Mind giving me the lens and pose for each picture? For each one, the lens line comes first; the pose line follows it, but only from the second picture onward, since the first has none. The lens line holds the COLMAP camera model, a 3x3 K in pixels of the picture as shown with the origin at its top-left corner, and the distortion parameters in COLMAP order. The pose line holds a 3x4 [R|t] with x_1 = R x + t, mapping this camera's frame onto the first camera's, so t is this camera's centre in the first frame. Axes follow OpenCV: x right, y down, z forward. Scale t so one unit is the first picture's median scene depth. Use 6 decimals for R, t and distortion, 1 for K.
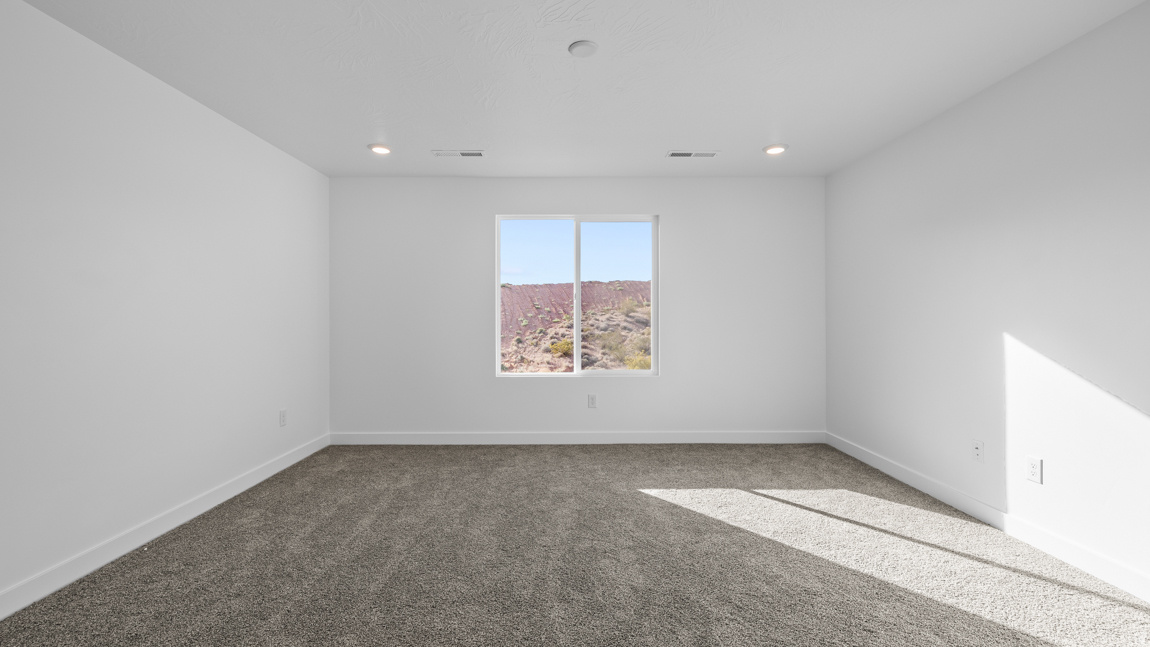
lens RADIAL K [[490.4, 0, 574.3], [0, 490.4, 319.7], [0, 0, 1]] dist [0.001833, 0.000422]
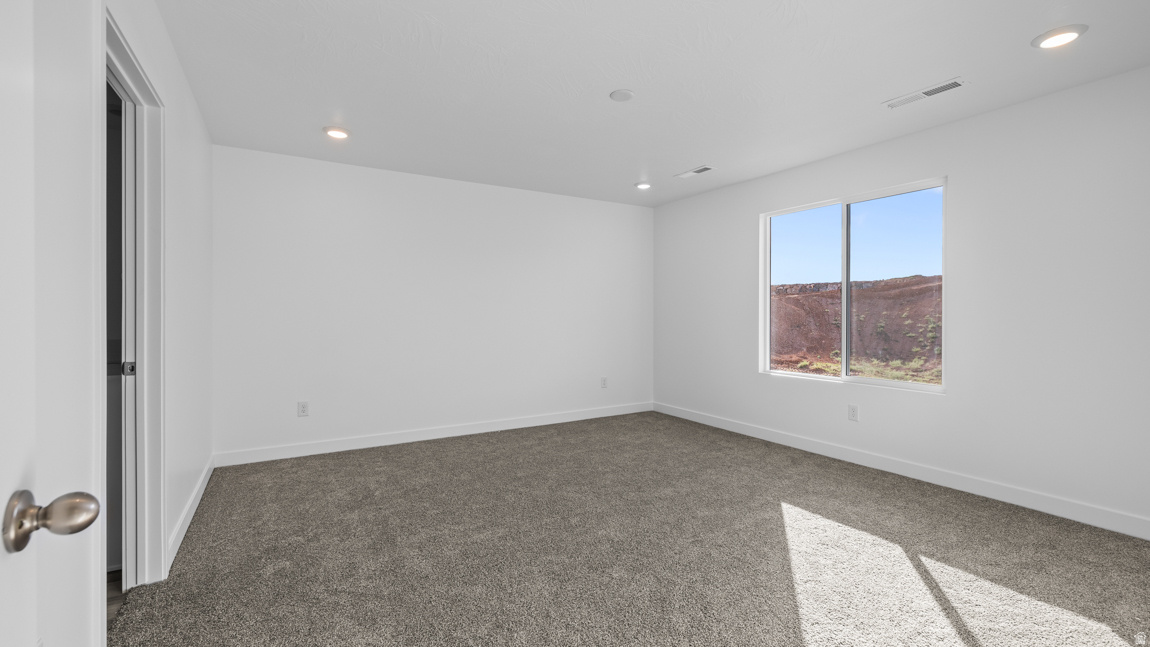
lens RADIAL K [[490.4, 0, 574.3], [0, 490.4, 319.7], [0, 0, 1]] dist [0.001833, 0.000422]
pose [[0.502609, 0.011465, -0.864438, 0.687166], [-0.004932, 0.999934, 0.010394, -0.005541], [0.864500, -0.000961, 0.502633, 0.185327]]
